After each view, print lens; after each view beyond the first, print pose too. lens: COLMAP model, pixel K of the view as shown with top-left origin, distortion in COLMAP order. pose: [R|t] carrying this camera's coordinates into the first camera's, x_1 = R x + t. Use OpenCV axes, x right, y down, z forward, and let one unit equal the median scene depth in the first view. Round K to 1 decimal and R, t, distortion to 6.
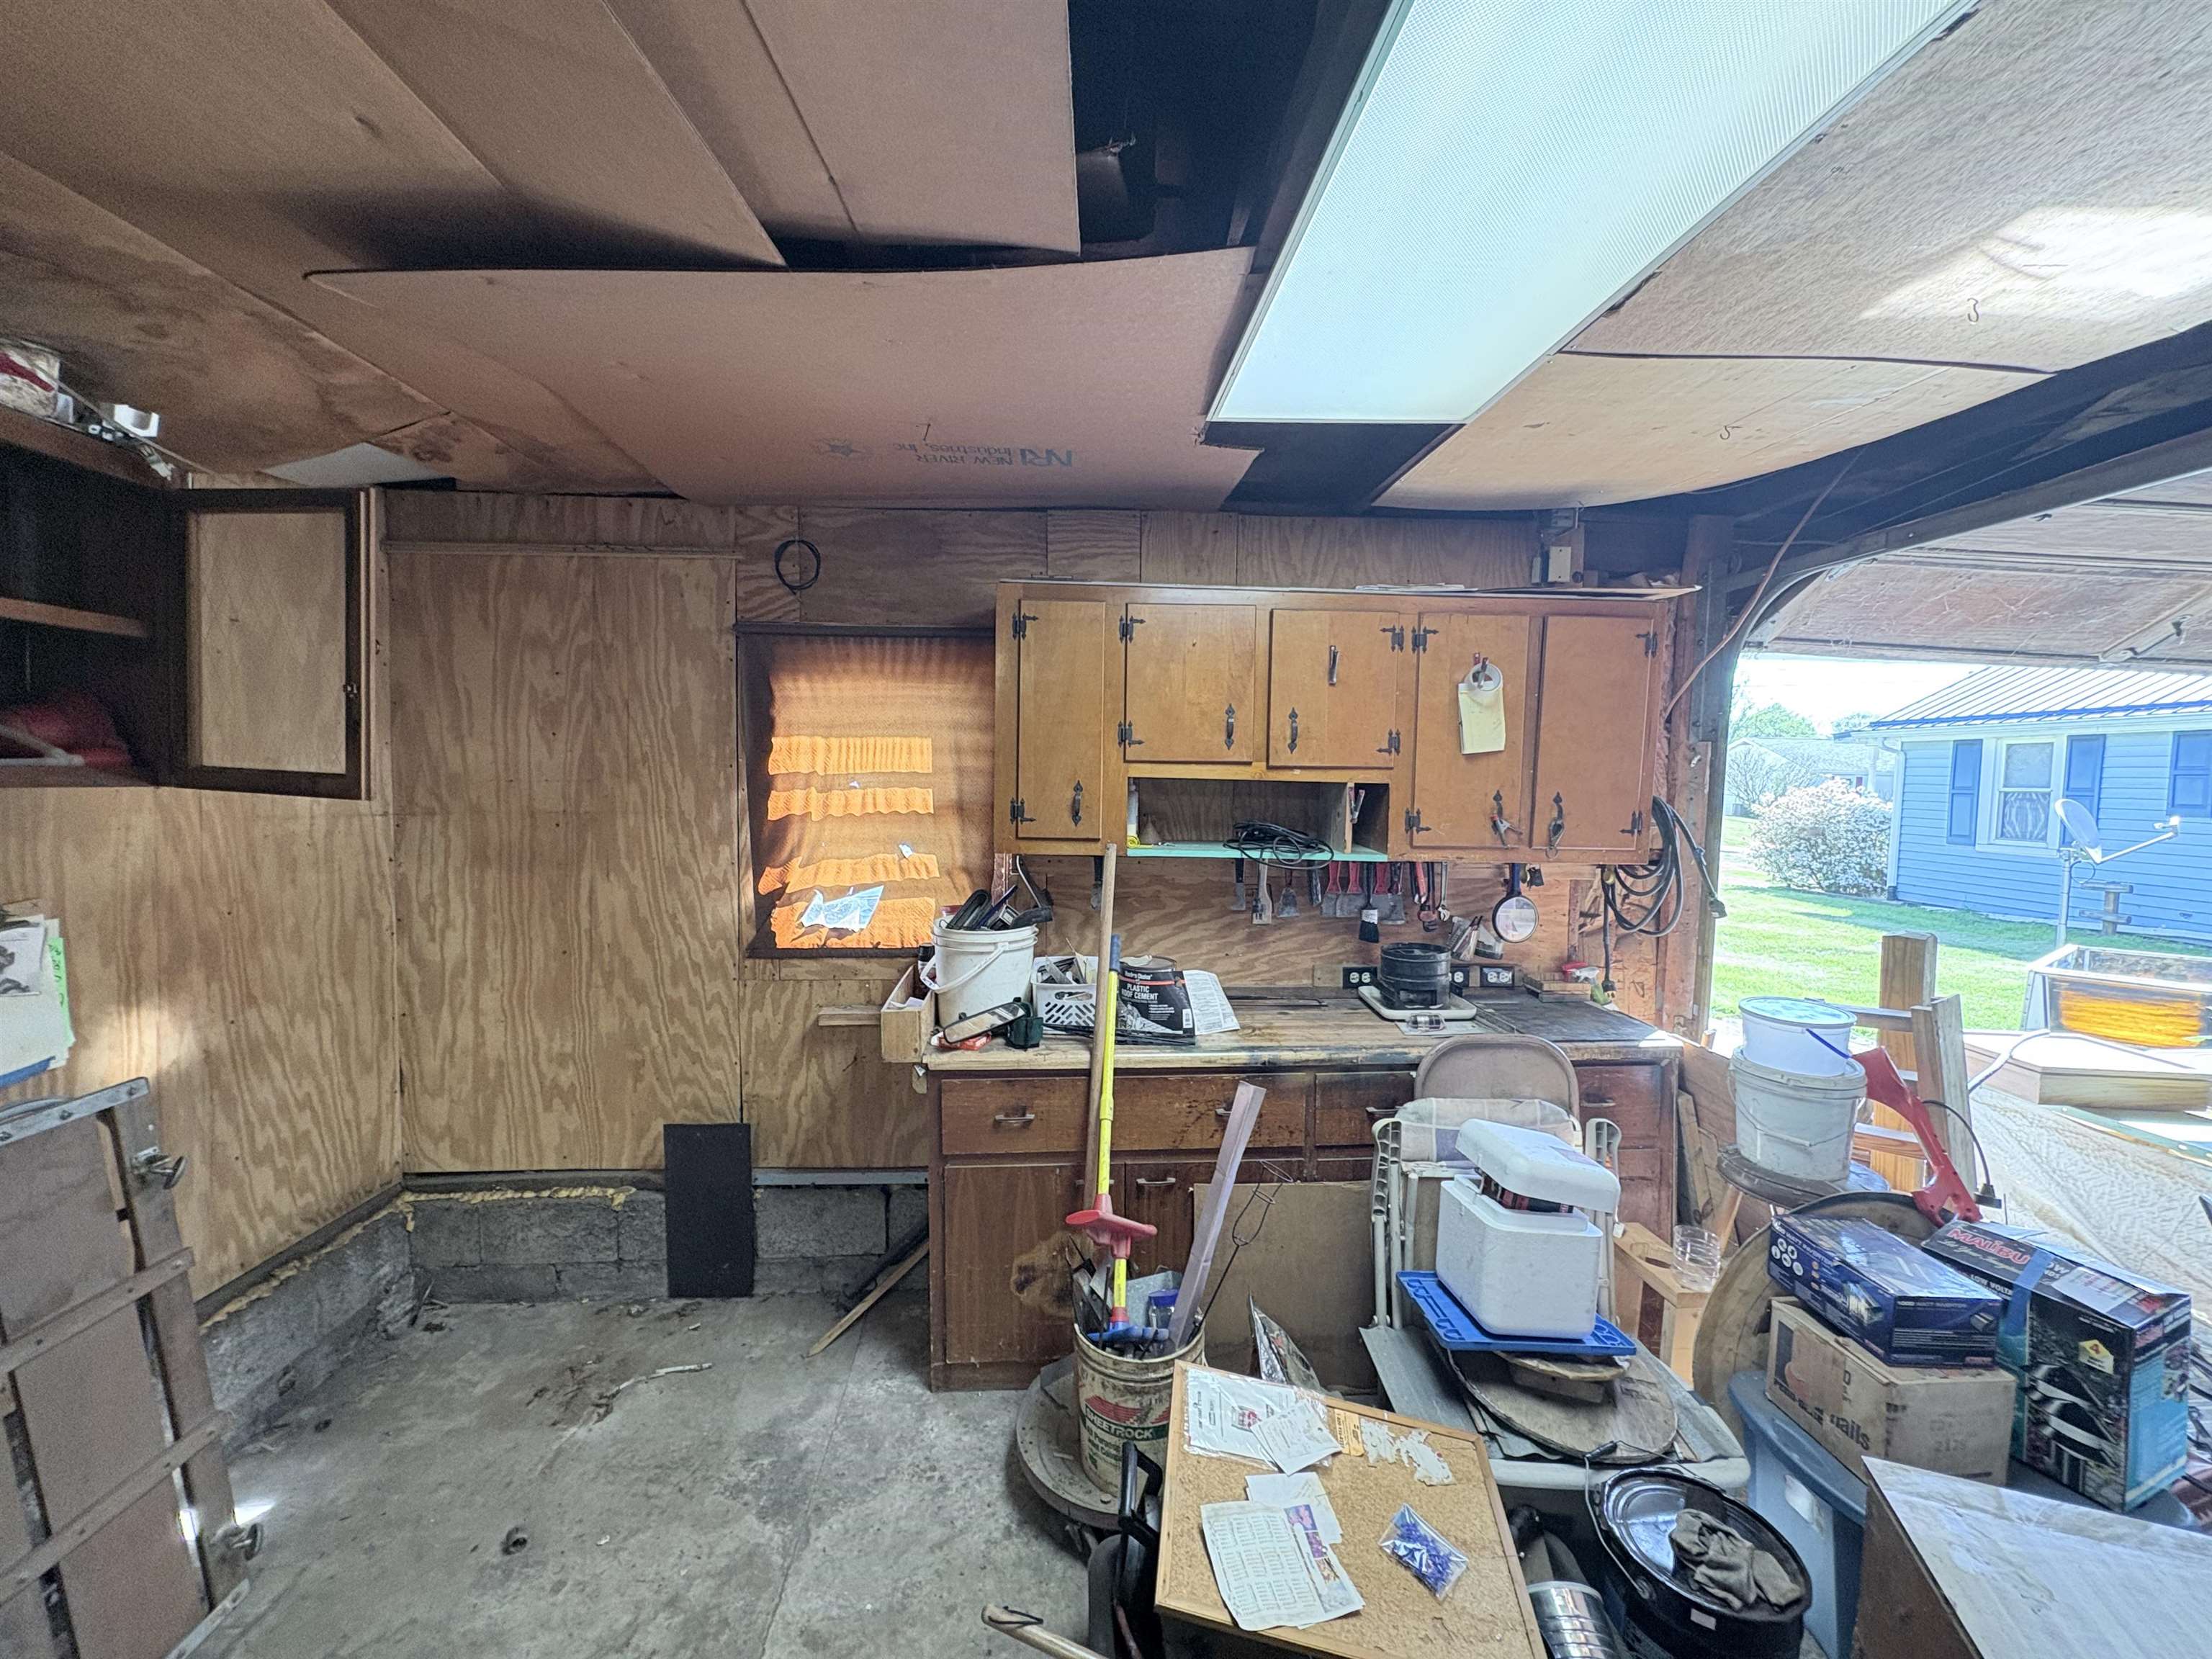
lens RADIAL K [[878.0, 0, 1104.7], [0, 878.0, 824.7], [0, 0, 1]] dist [0.001499, -0.000199]
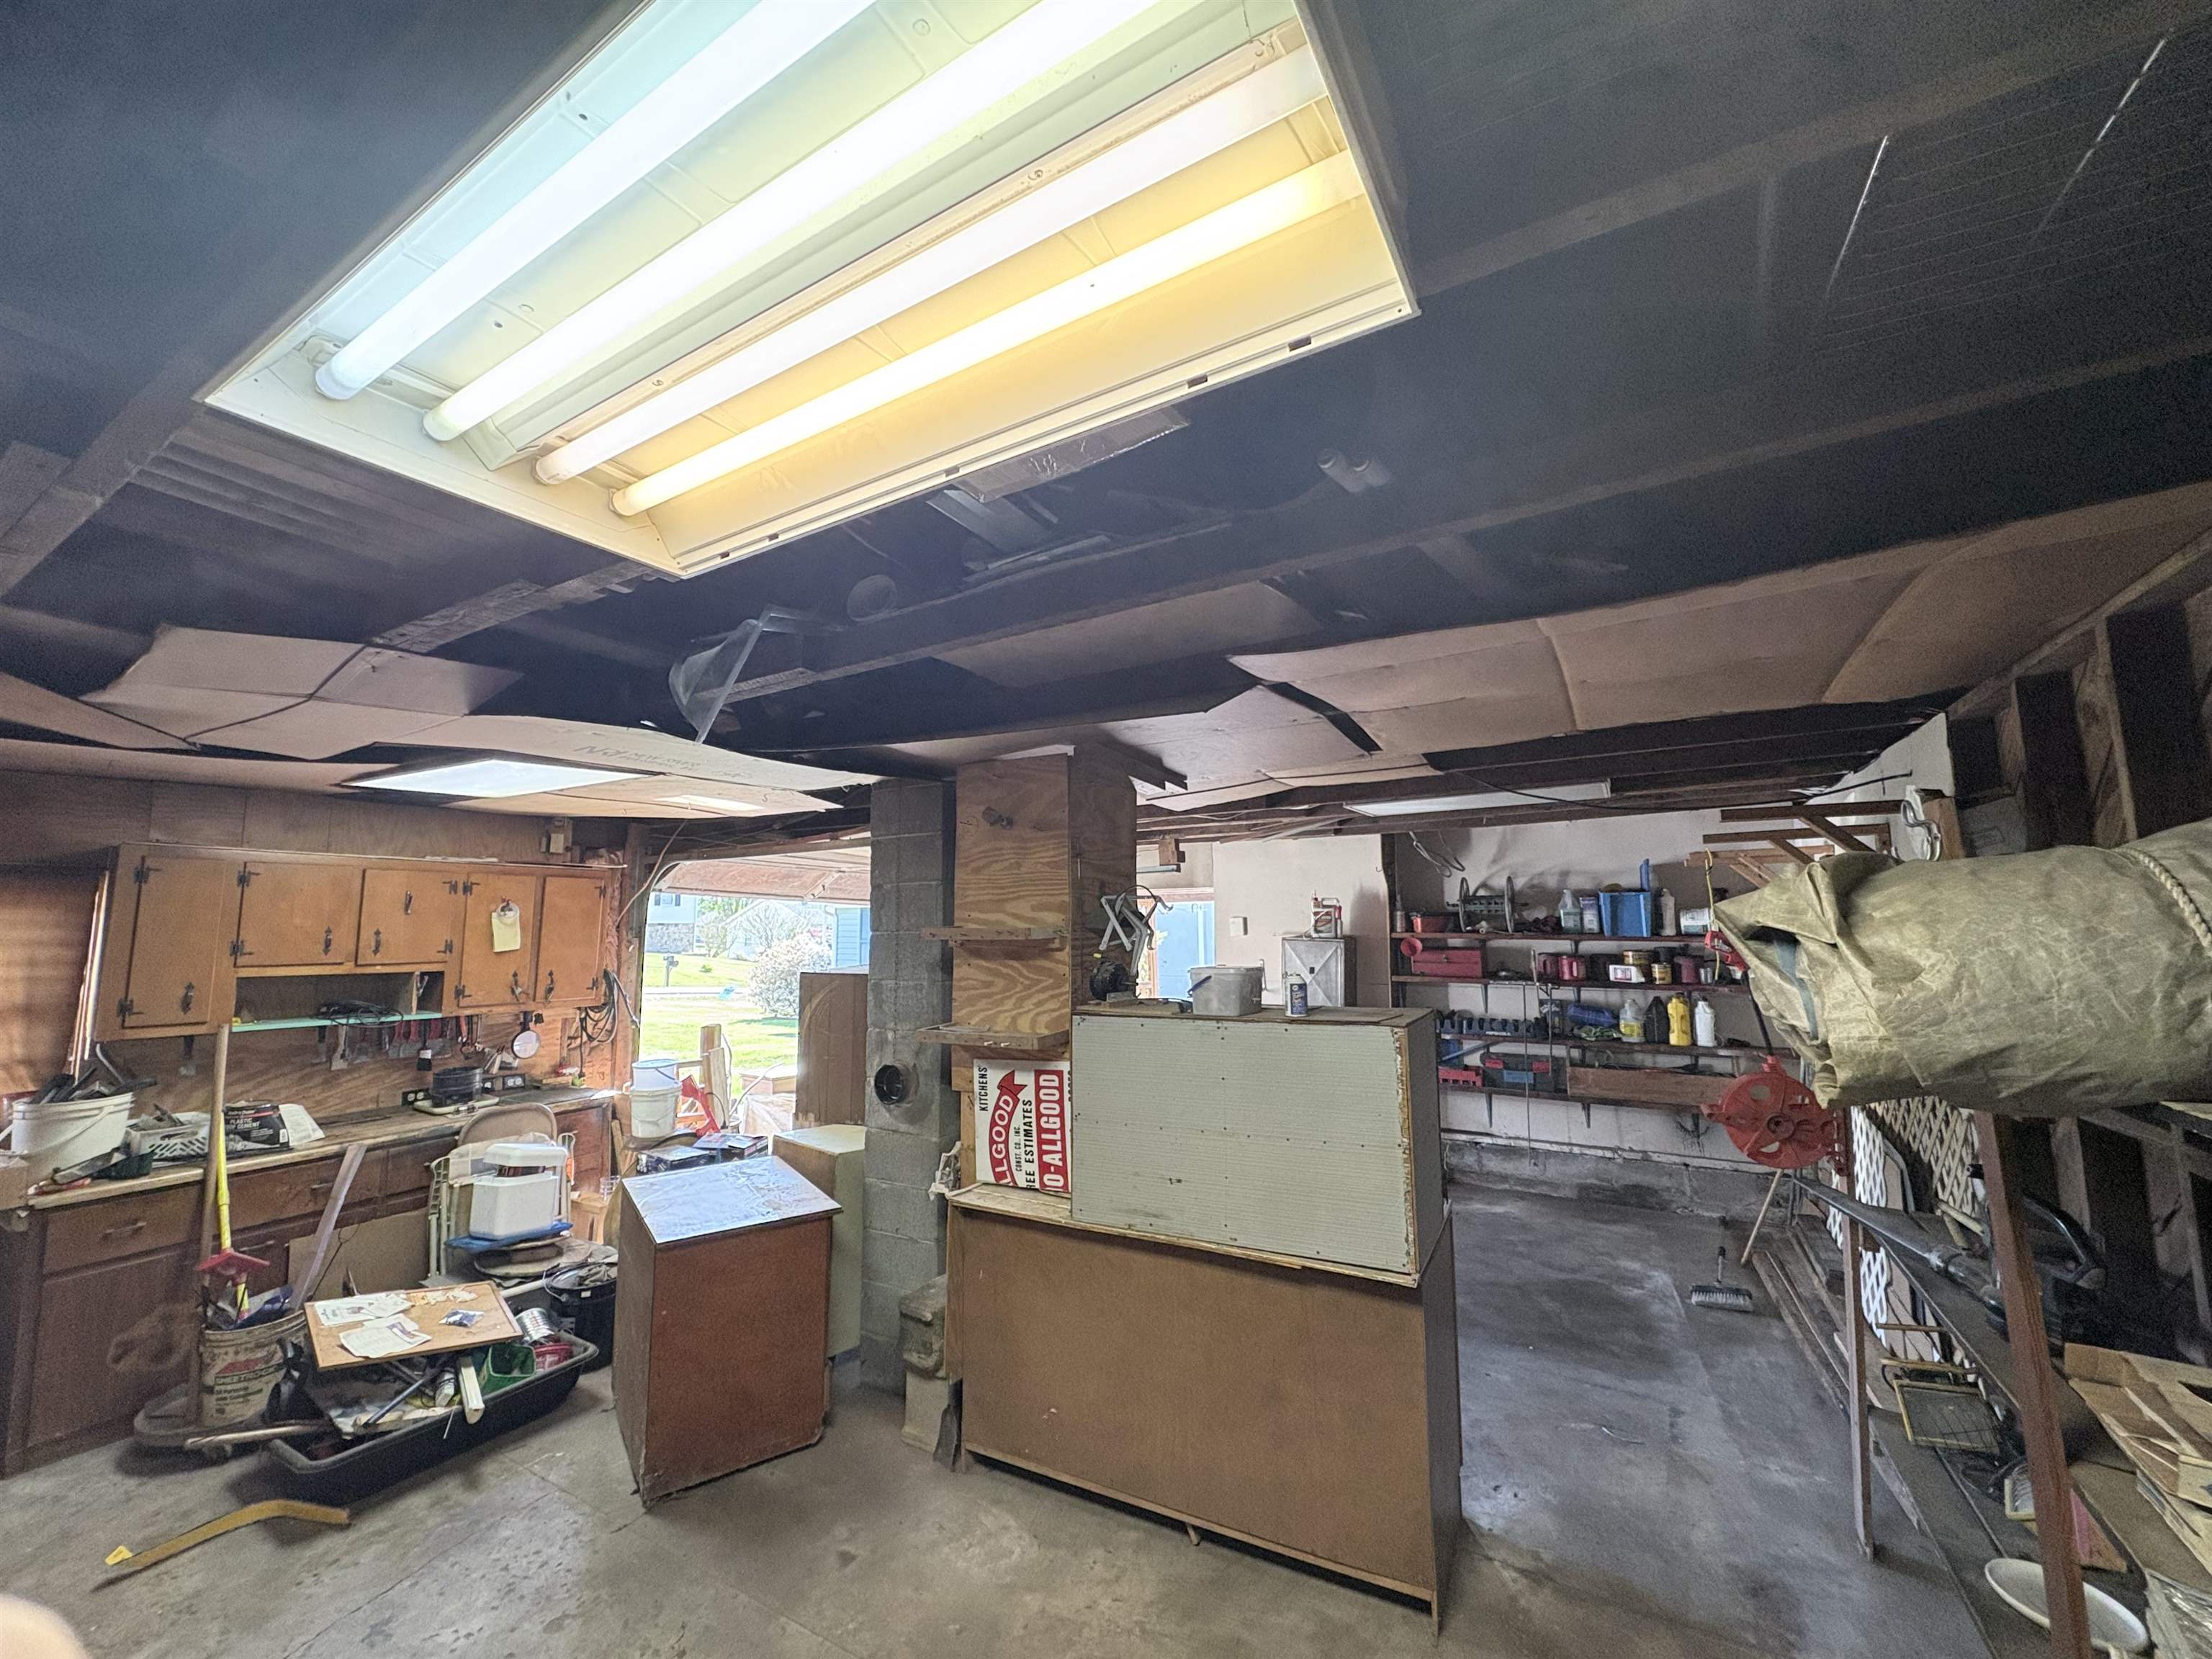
lens RADIAL K [[878.0, 0, 1108.5], [0, 878.0, 830.3], [0, 0, 1]] dist [0.001499, -0.000199]
pose [[0.550214, 0.073156, 0.831813, -0.410963], [0.065019, 0.989377, -0.130022, -0.011069], [-0.832488, 0.125624, 0.539613, -1.041935]]
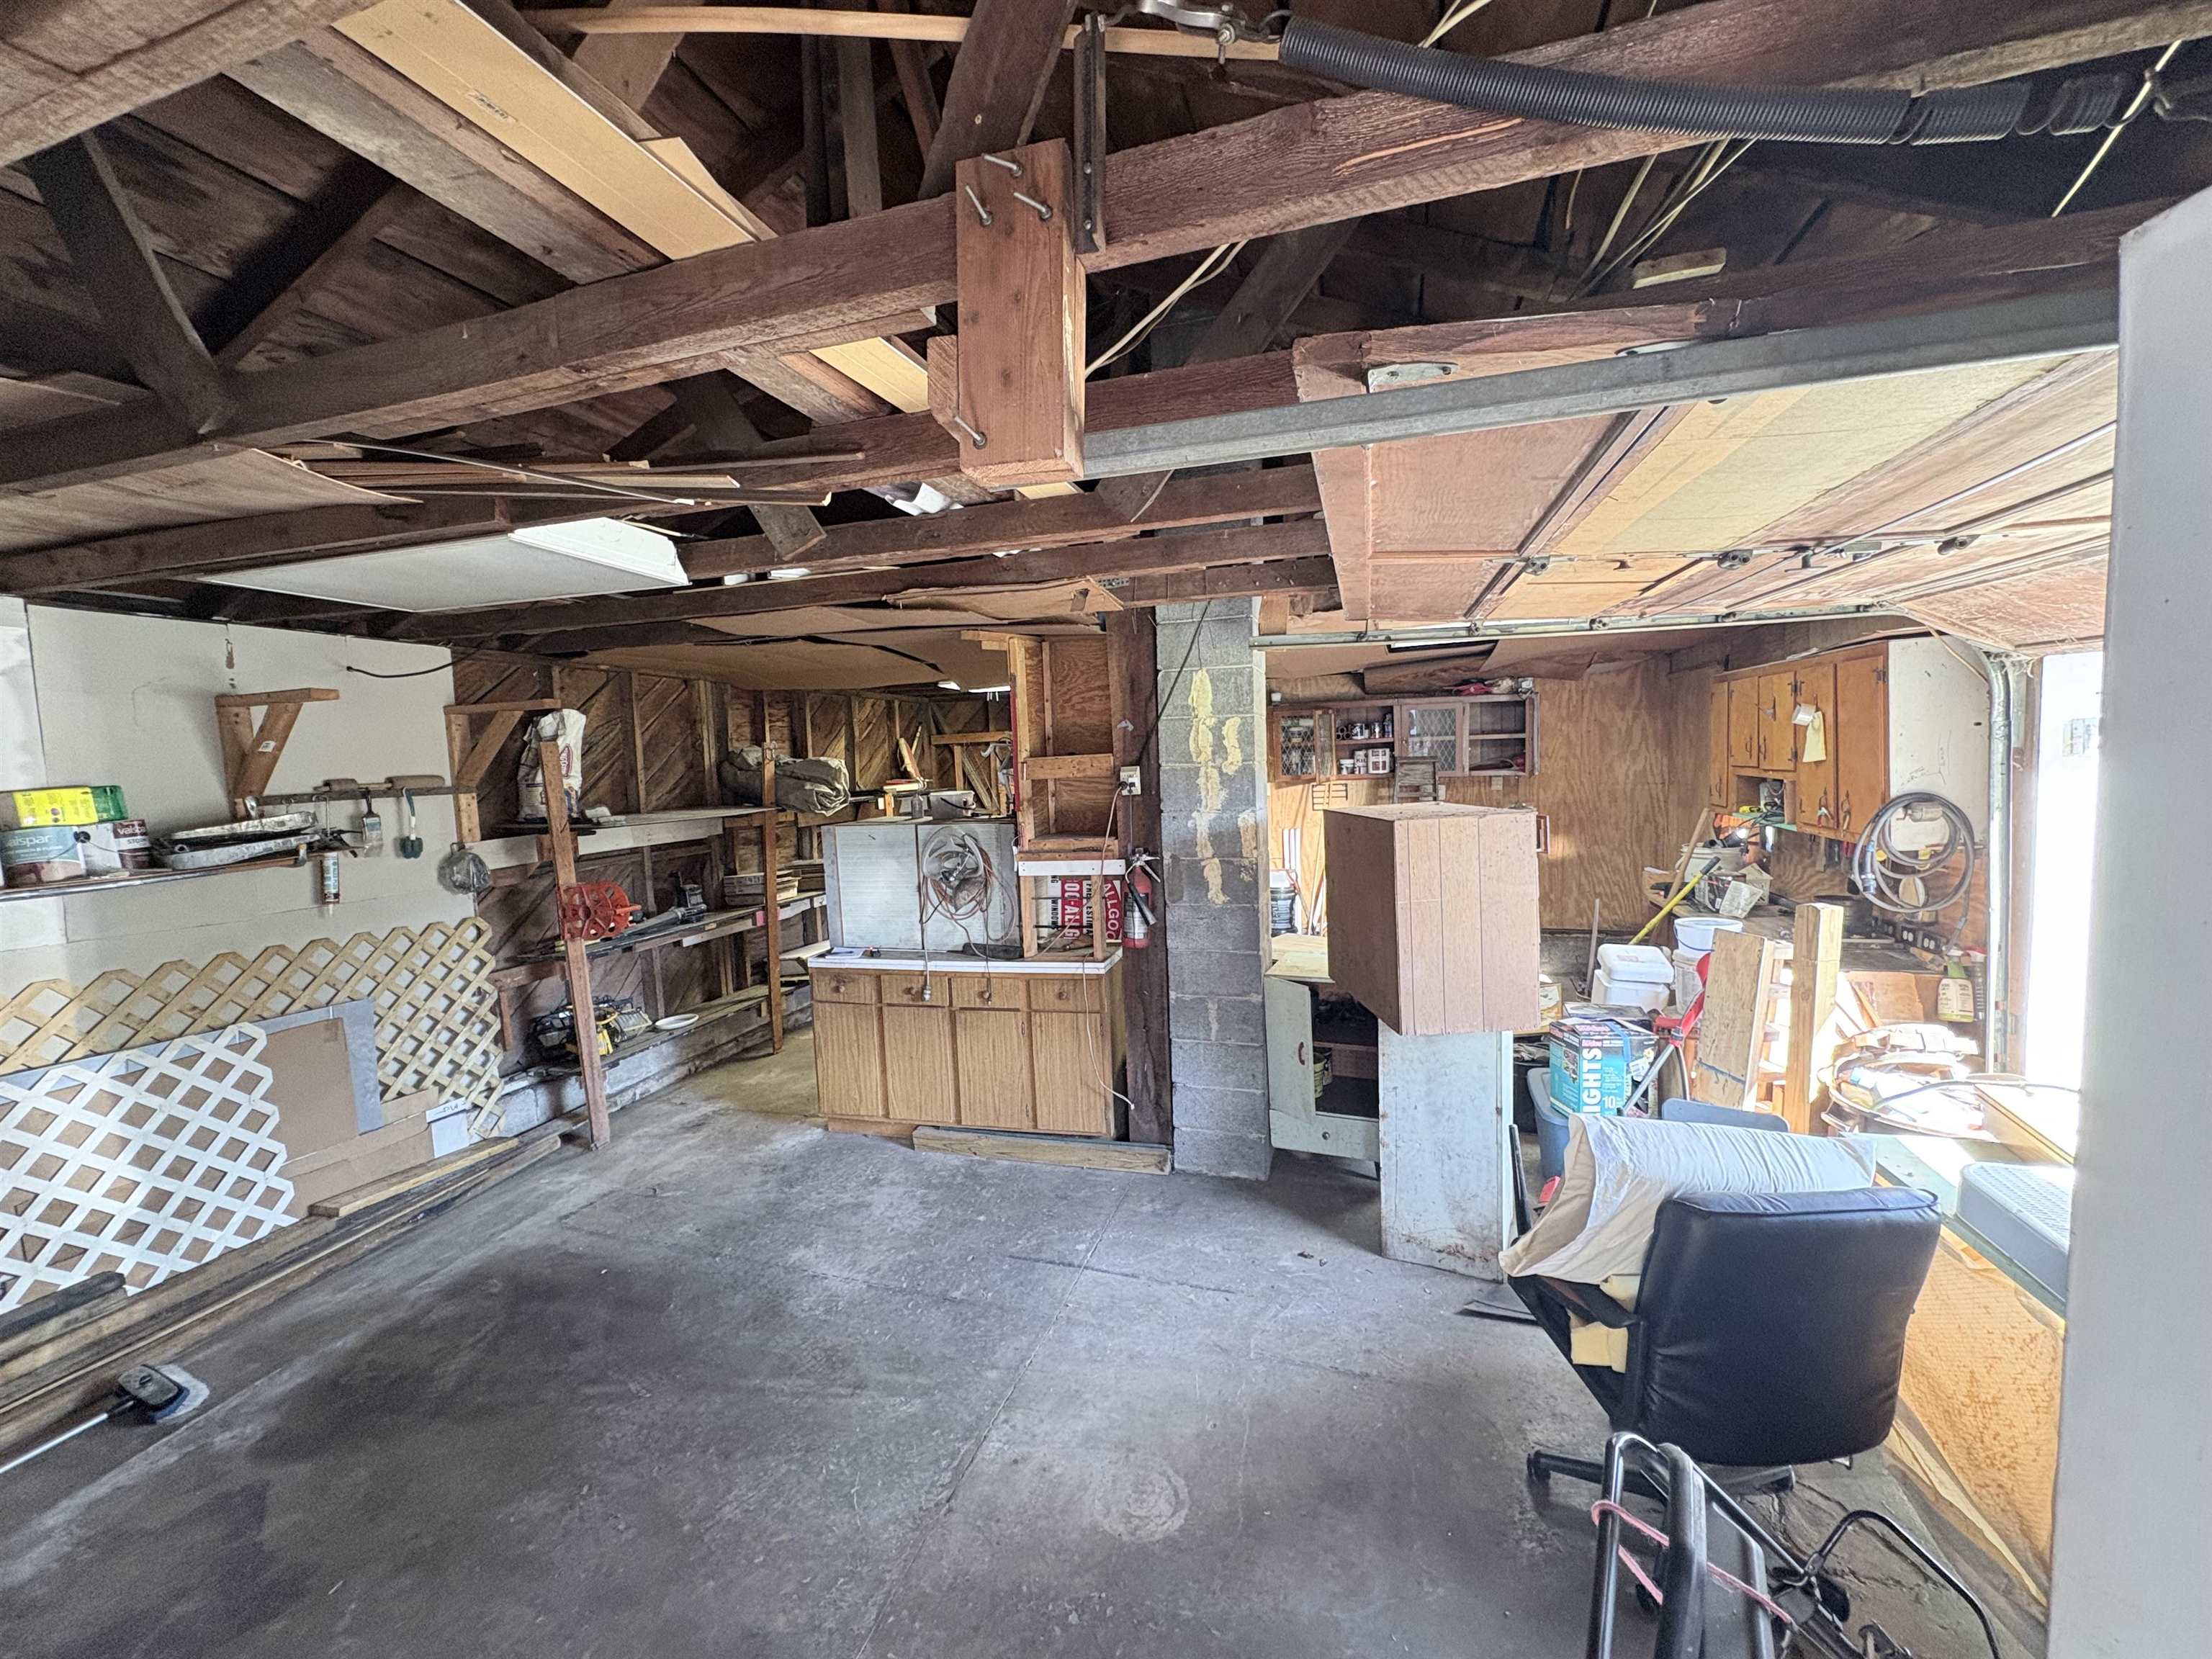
lens RADIAL K [[878.0, 0, 1105.0], [0, 878.0, 820.0], [0, 0, 1]] dist [0.001499, -0.000199]
pose [[-0.344359, 0.064074, -0.936649, 2.208308], [-0.019108, 0.996983, 0.075226, -0.067518], [0.938644, 0.043802, -0.342096, 0.389294]]
